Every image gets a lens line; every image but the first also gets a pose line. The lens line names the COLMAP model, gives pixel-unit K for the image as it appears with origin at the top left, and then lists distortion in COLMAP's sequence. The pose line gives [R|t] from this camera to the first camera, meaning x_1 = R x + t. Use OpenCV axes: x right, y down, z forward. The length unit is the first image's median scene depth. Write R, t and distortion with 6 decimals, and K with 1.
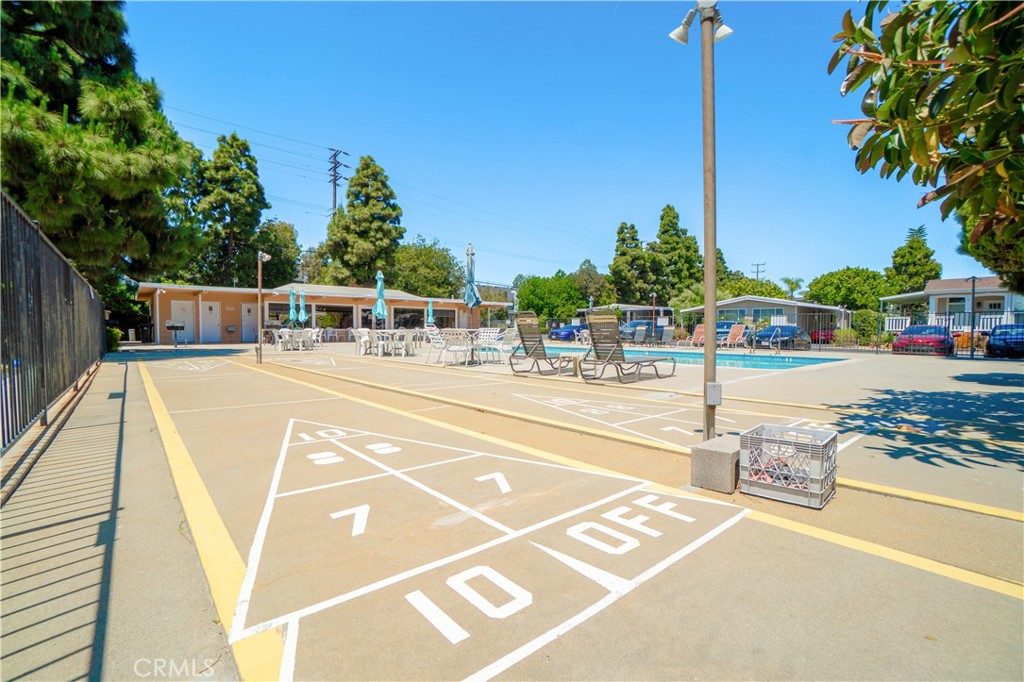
lens RADIAL K [[451.5, 0, 512.0], [0, 451.5, 341.0], [0, 0, 1]] dist [-0.012060, 0.000045]
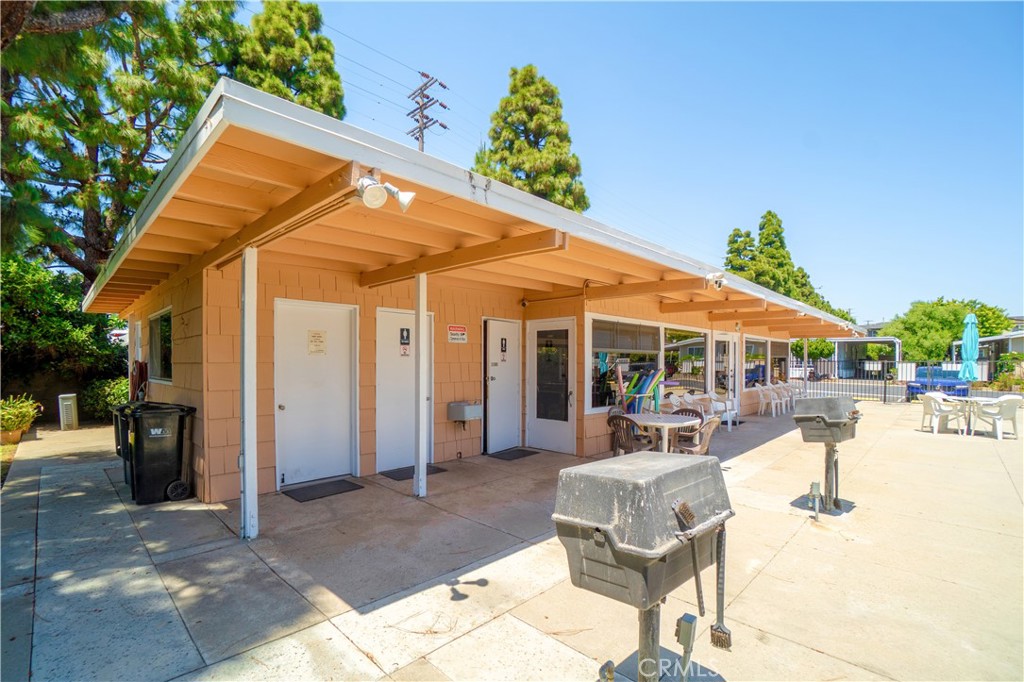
lens RADIAL K [[461.6, 0, 511.1], [0, 461.6, 355.9], [0, 0, 1]] dist [0.001106, 0.000045]
pose [[0.996371, -0.000202, 0.085118, -0.405732], [0.002948, 0.999479, -0.032129, -0.033305], [-0.085067, 0.032263, 0.995853, 0.461790]]
